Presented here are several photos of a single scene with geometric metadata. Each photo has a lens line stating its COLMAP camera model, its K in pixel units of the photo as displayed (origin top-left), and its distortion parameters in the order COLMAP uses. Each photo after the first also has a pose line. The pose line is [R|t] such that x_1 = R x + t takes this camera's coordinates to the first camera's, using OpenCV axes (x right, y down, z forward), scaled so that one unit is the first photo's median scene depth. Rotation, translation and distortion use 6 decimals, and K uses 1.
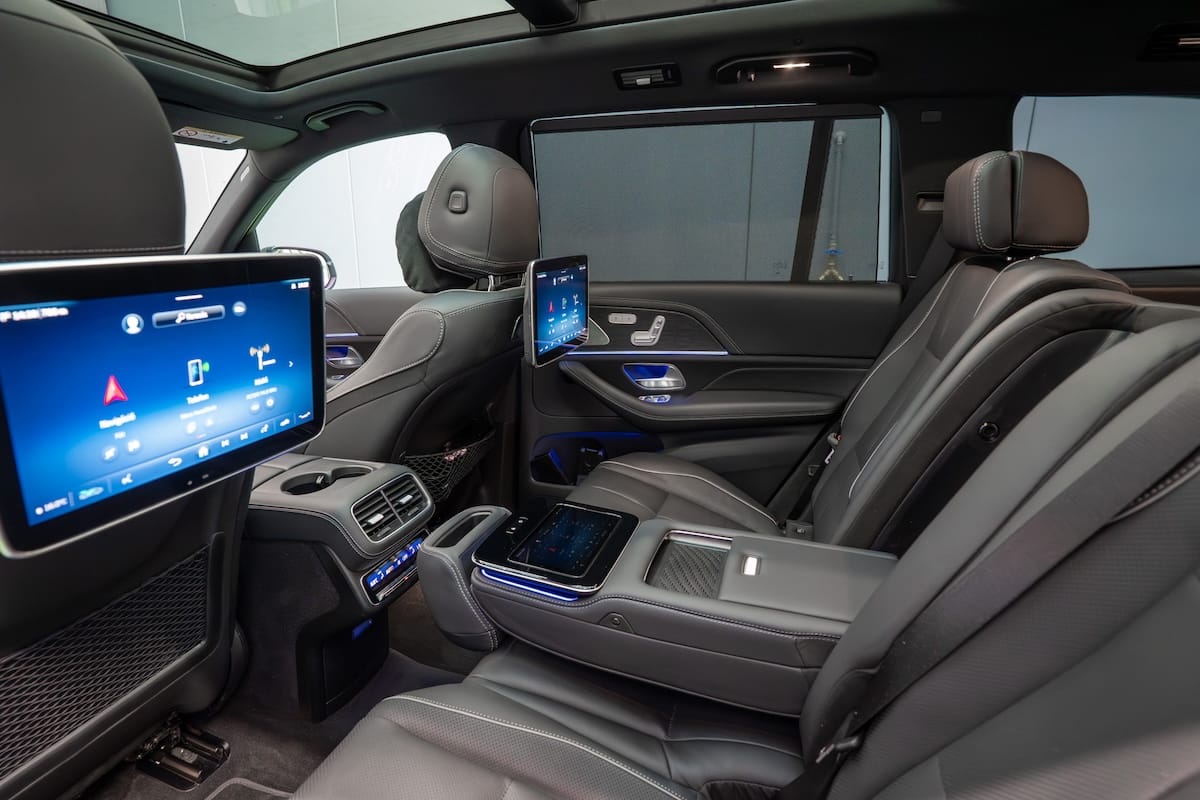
lens RADIAL K [[598.4, 0, 595.0], [0, 598.4, 405.1], [0, 0, 1]] dist [-0.075599, 0.032834]
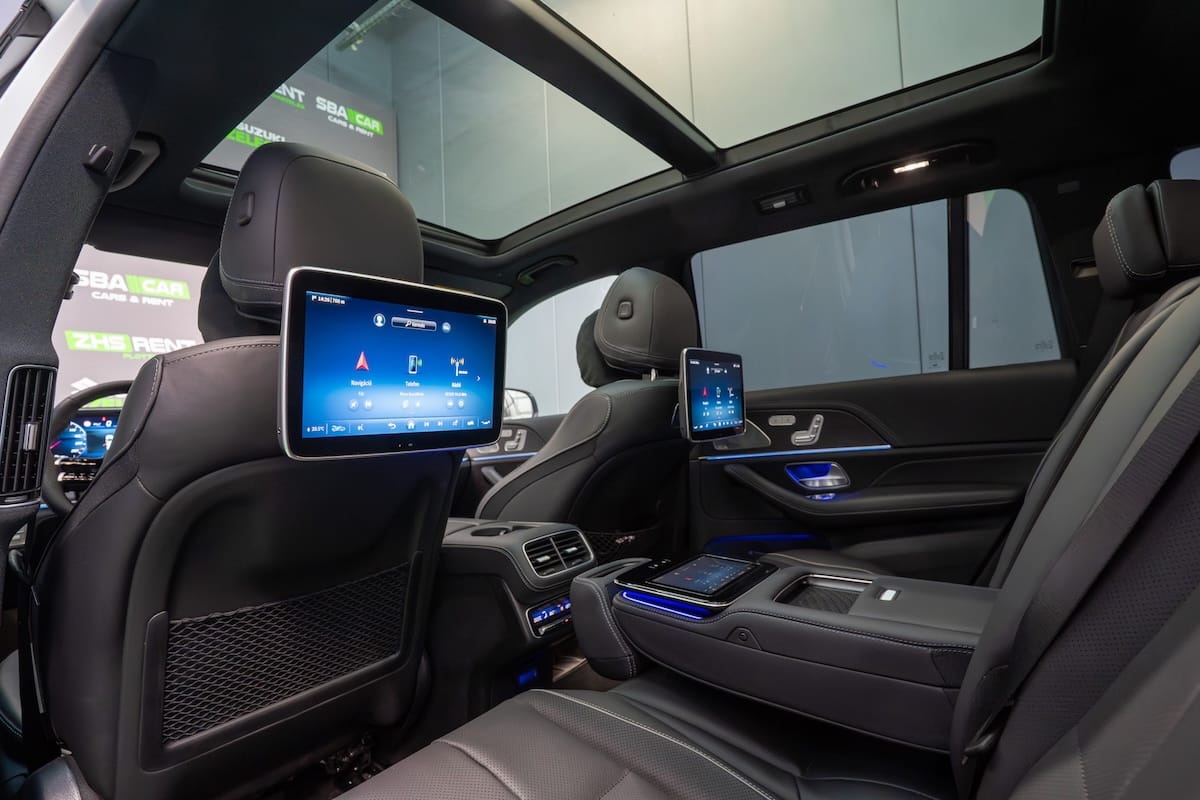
lens RADIAL K [[566.0, 0, 600.0], [0, 566.0, 400.0], [0, 0, 1]] dist [-0.058011, 0.026373]
pose [[0.949730, -0.042271, -0.310202, 0.082727], [-0.044564, 0.962499, -0.267599, 0.172698], [0.309881, 0.267971, 0.912231, -0.048117]]
